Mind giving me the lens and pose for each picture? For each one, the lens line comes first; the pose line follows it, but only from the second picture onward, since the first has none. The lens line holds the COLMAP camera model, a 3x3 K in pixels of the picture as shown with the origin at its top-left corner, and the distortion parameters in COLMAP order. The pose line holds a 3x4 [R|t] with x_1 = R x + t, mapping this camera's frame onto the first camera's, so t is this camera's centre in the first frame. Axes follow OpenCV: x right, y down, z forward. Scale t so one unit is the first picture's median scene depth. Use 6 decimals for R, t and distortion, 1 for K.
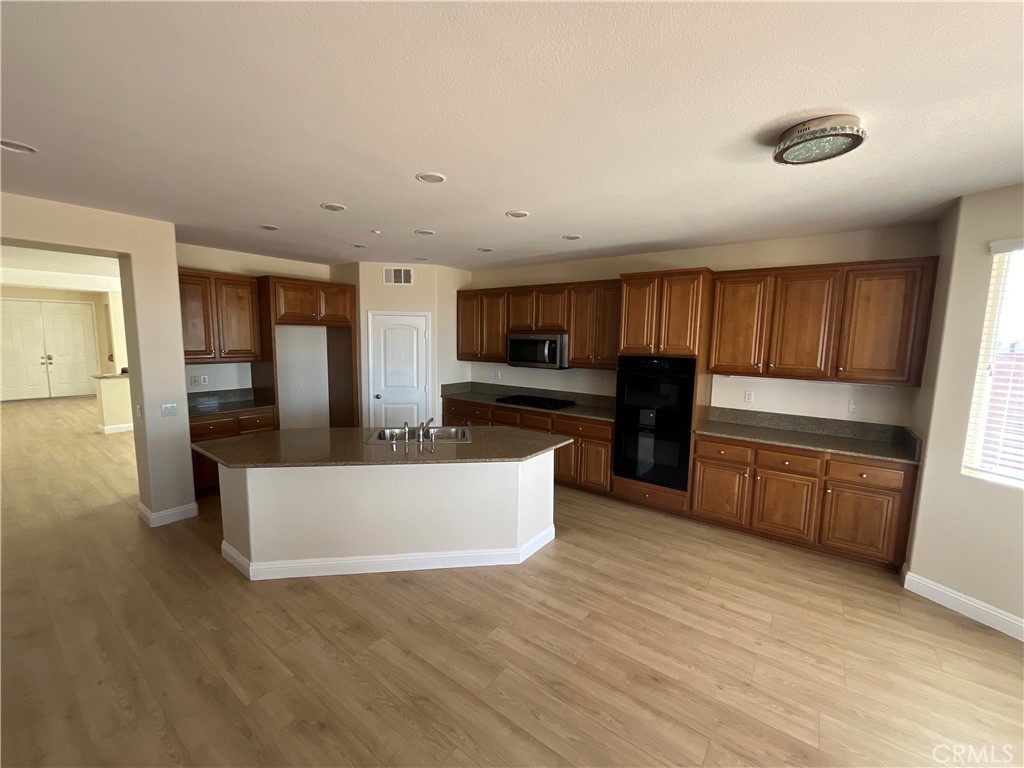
lens RADIAL K [[417.8, 0, 504.5], [0, 417.8, 383.1], [0, 0, 1]] dist [-0.002950, -0.000079]
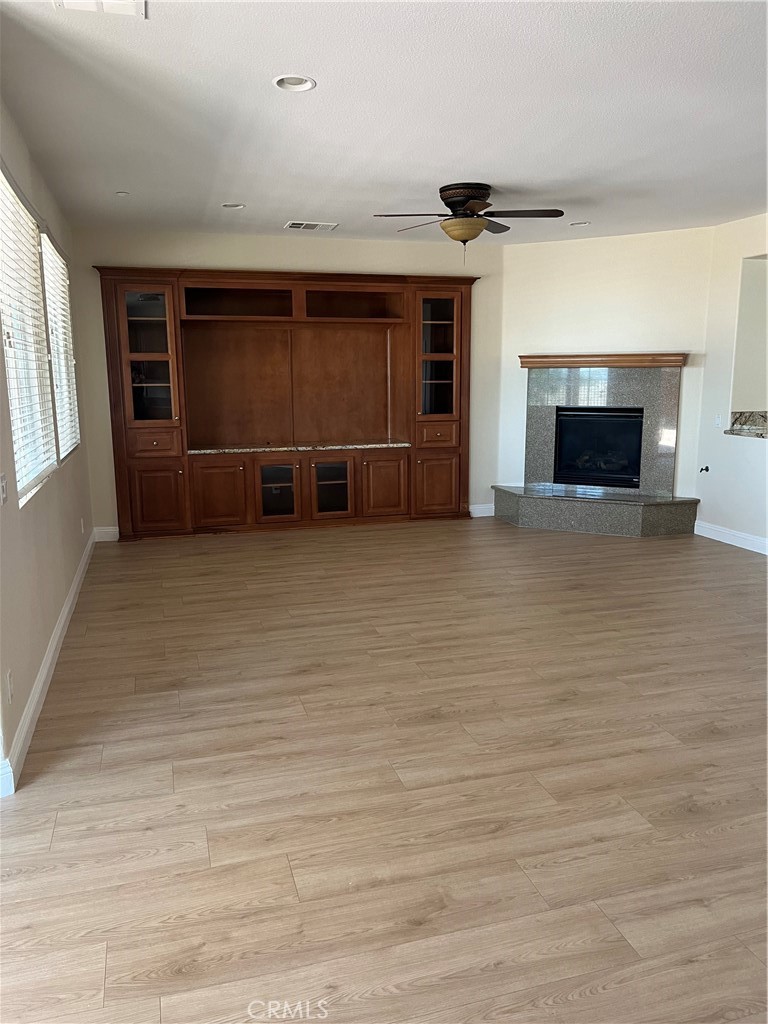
lens RADIAL K [[779.5, 0, 389.7], [0, 779.5, 511.0], [0, 0, 1]] dist [0.053106, -0.067098]
pose [[-0.591984, 0.127511, -0.795799, 0.755370], [-0.093578, 0.969852, 0.225011, -0.010110], [0.800499, 0.207672, -0.562205, 0.968273]]
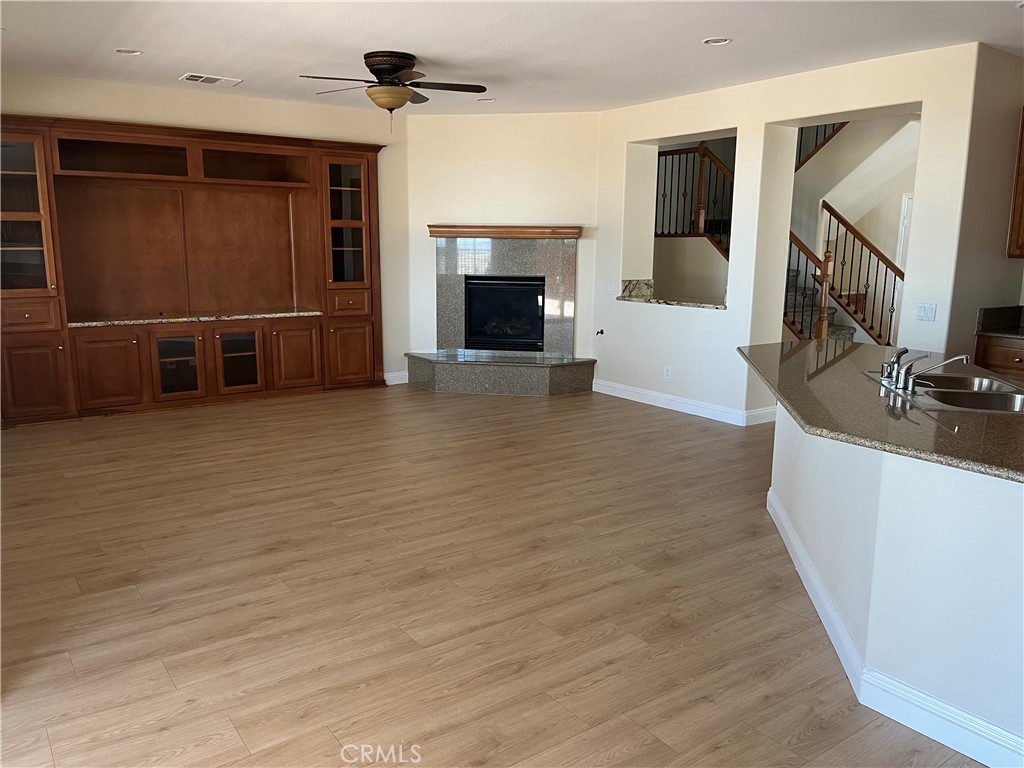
lens RADIAL K [[779.5, 0, 510.4], [0, 779.5, 388.8], [0, 0, 1]] dist [0.053106, -0.067098]
pose [[-0.301676, 0.156823, -0.940425, 0.855853], [-0.119825, 0.972322, 0.200581, 0.007705], [0.945851, 0.173196, -0.274534, 0.843448]]
